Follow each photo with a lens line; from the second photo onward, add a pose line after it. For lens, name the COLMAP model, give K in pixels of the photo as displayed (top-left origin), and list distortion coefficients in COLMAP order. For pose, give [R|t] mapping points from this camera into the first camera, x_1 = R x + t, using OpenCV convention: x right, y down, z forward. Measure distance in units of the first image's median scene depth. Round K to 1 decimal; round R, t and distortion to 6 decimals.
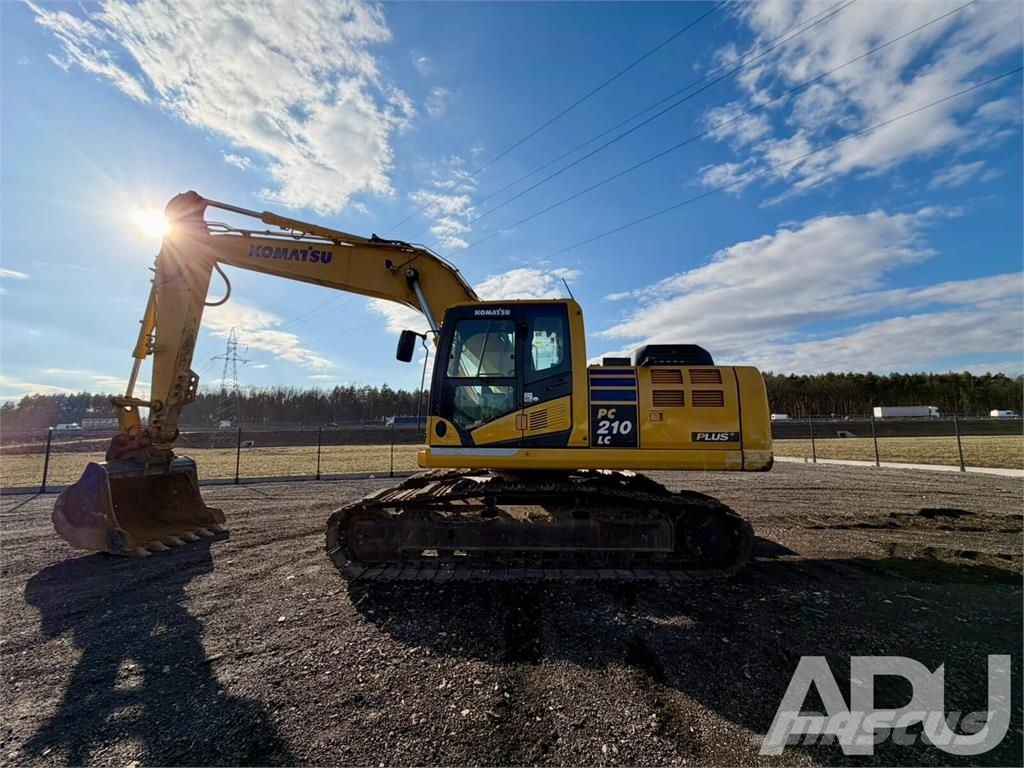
lens RADIAL K [[405.7, 0, 510.7], [0, 405.7, 382.2], [0, 0, 1]] dist [-0.002731, 0.000018]
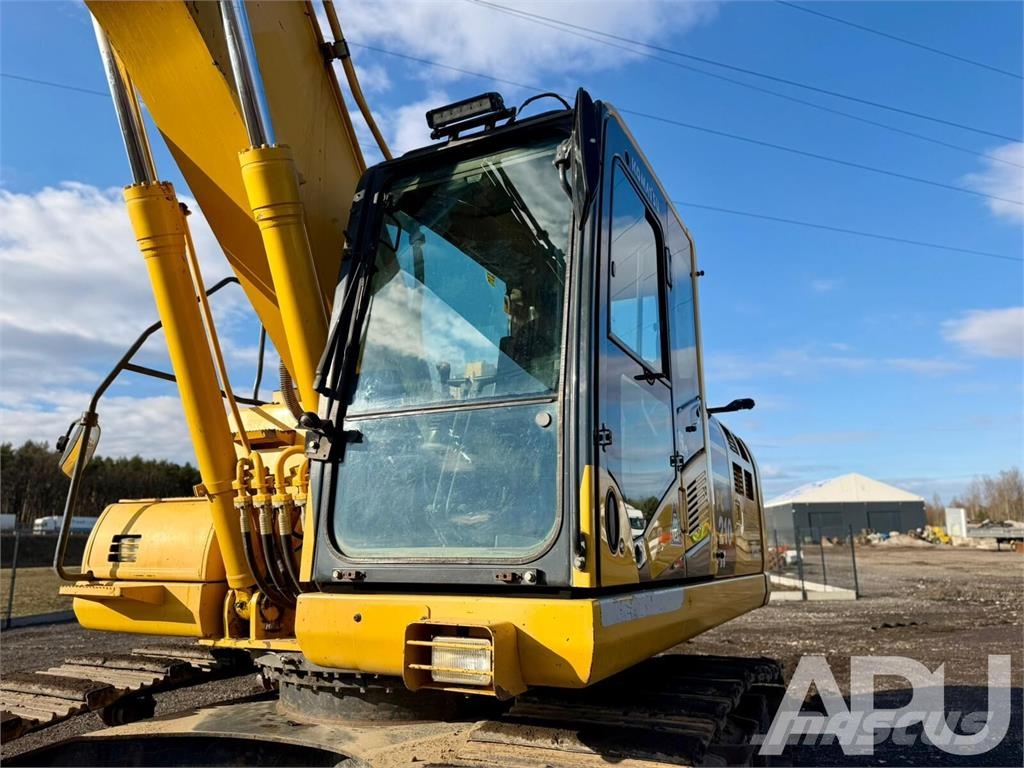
lens RADIAL K [[729.8, 0, 512.0], [0, 729.8, 384.0], [0, 0, 1]] dist [0.061198, -0.063916]
pose [[0.404180, 0.201956, 0.892105, -0.621032], [-0.108366, 0.979024, -0.172537, 0.114896], [-0.908237, -0.026938, 0.417587, 0.850744]]
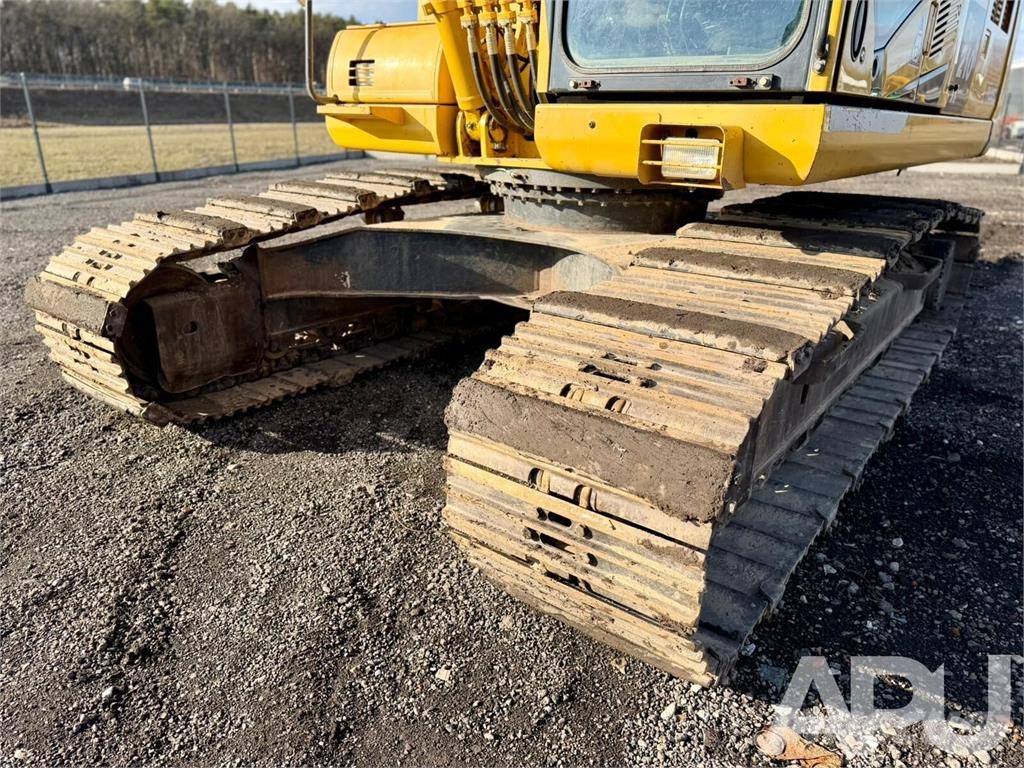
lens RADIAL K [[729.2, 0, 511.1], [0, 729.2, 398.6], [0, 0, 1]] dist [0.052424, -0.062906]
pose [[0.594216, -0.276764, 0.755188, -0.696880], [-0.115721, 0.899744, 0.420796, 0.153211], [-0.795937, -0.337435, 0.502615, 0.849286]]
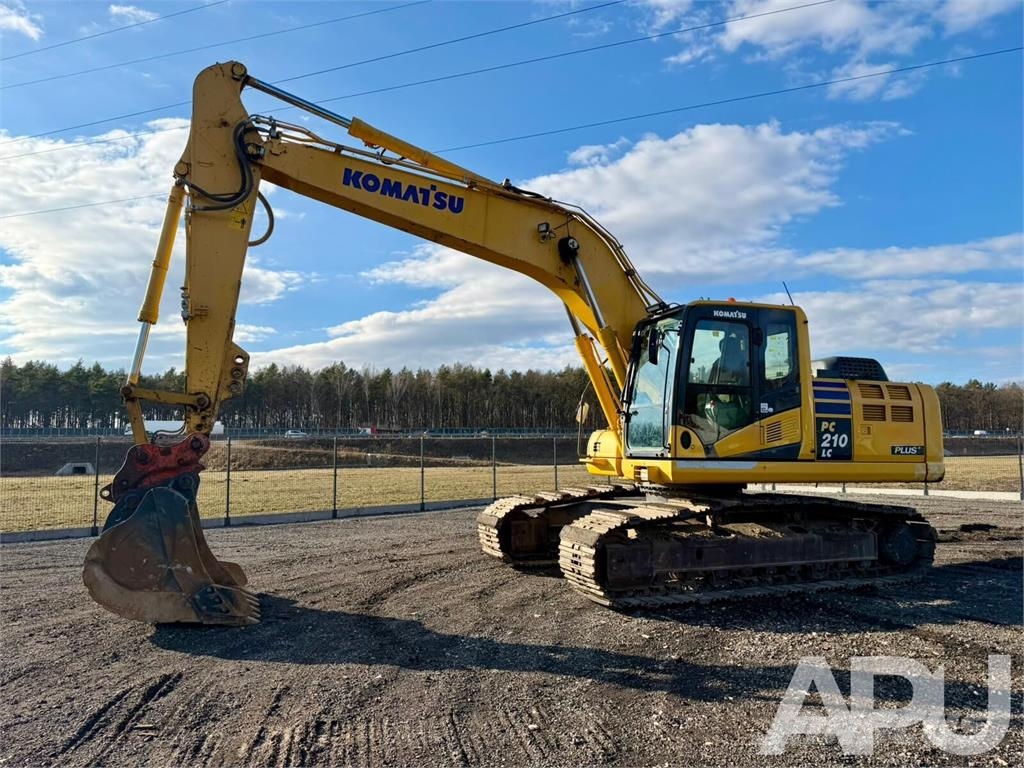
lens RADIAL K [[708.3, 0, 512.0], [0, 708.3, 384.0], [0, 0, 1]] dist [0.105431, -0.171239]
pose [[0.918882, 0.040045, 0.392495, -1.141525], [-0.050663, 0.998576, 0.016726, -0.016474], [-0.391266, -0.035254, 0.919602, -0.306112]]
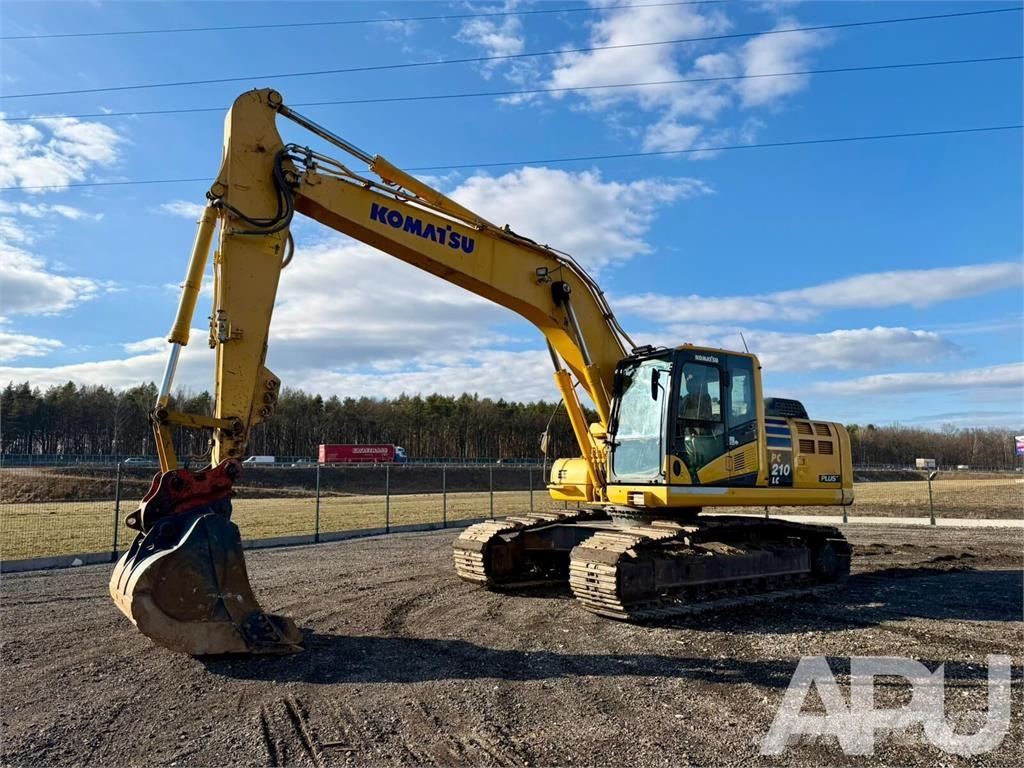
lens RADIAL K [[708.3, 0, 512.0], [0, 708.3, 384.0], [0, 0, 1]] dist [0.105431, -0.171239]
pose [[0.799954, 0.085073, 0.594000, -1.570286], [-0.076888, 0.996271, -0.039140, 0.005180], [-0.595115, -0.014362, 0.803512, -0.196132]]
